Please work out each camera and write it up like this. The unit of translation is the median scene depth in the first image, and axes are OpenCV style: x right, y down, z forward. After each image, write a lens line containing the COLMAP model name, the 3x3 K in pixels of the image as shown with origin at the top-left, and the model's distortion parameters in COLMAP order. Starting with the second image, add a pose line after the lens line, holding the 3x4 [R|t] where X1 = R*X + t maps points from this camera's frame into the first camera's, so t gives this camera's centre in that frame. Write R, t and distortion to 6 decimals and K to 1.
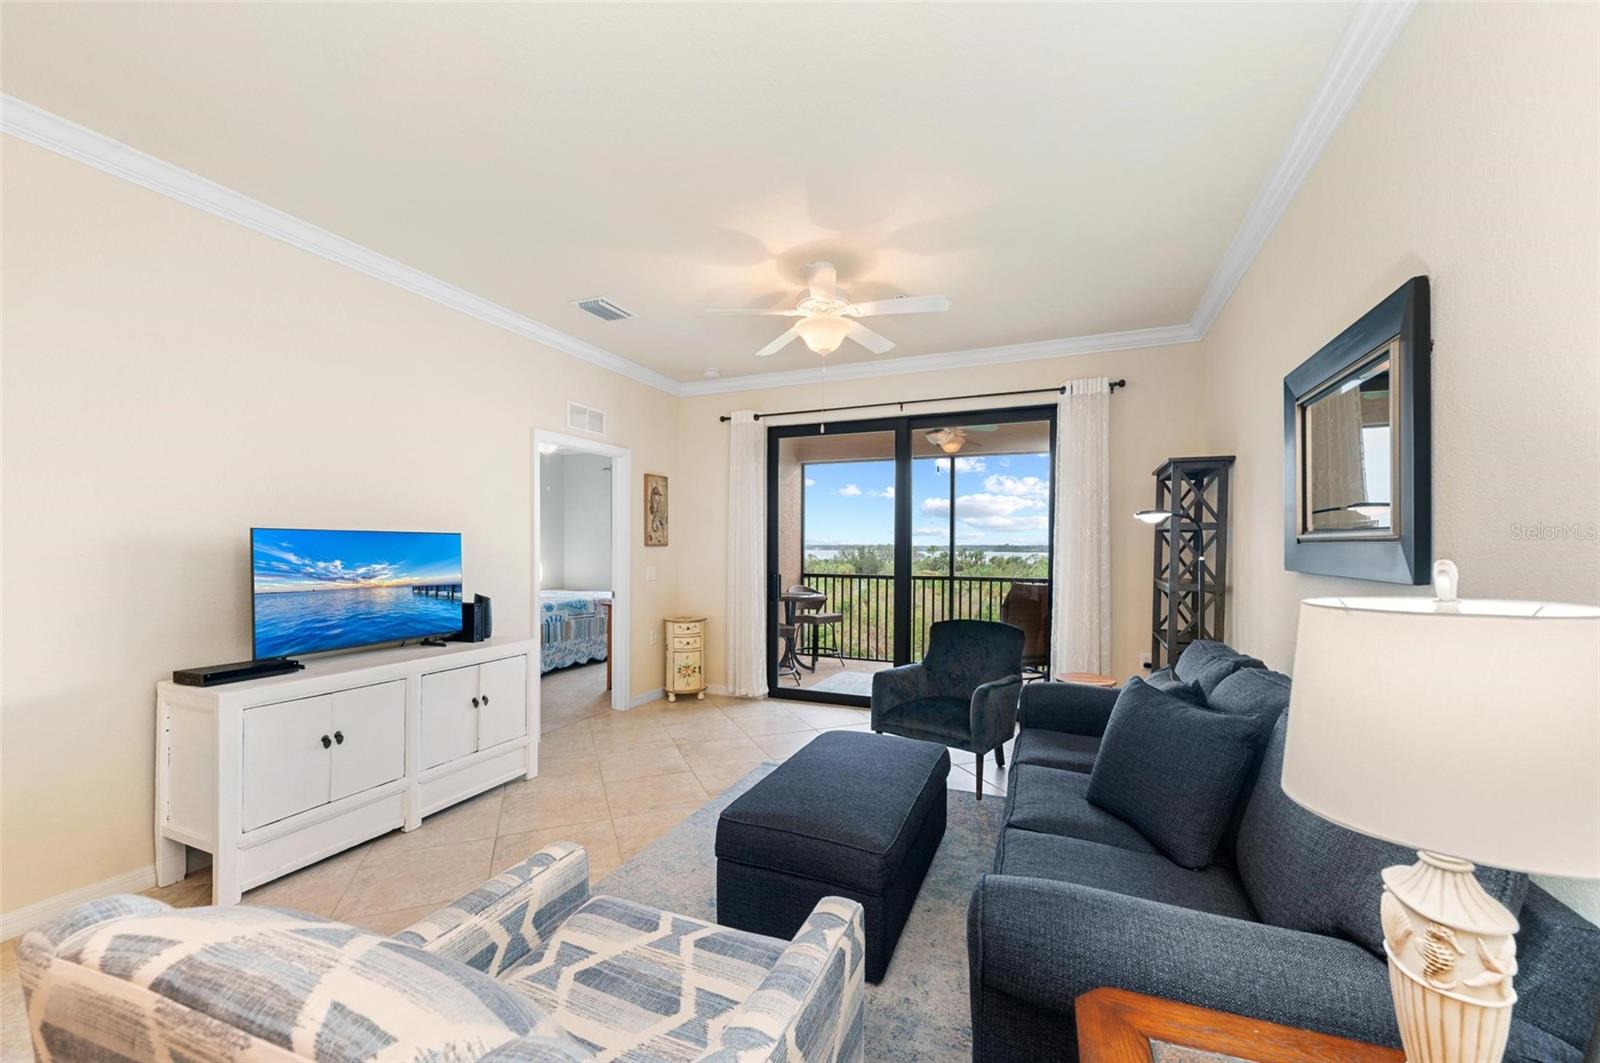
lens RADIAL K [[632.9, 0, 800.0], [0, 632.9, 531.5], [0, 0, 1]] dist [0.022391, 0.000056]
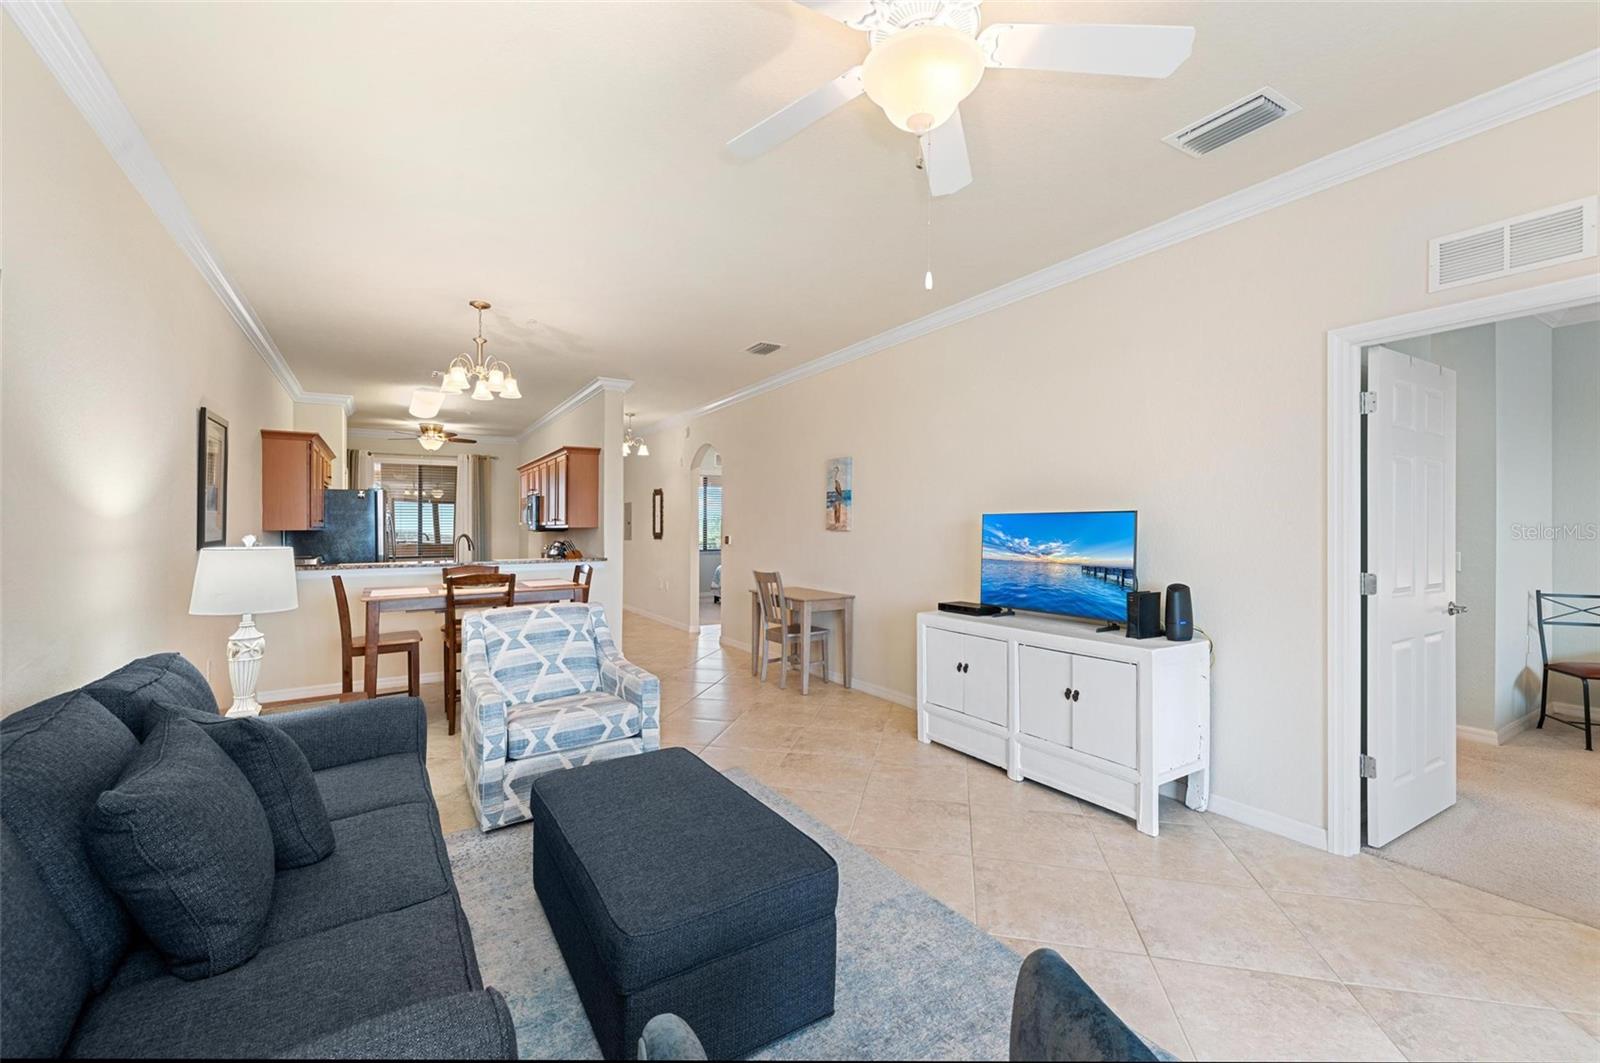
lens RADIAL K [[641.4, 0, 800.0], [0, 641.4, 531.5], [0, 0, 1]] dist [0.000667, 0.000038]
pose [[-0.564485, 0.000446, -0.825443, 0.515268], [0.016260, 0.999812, -0.010579, 0.037755], [0.825283, -0.019394, -0.564386, 1.295289]]
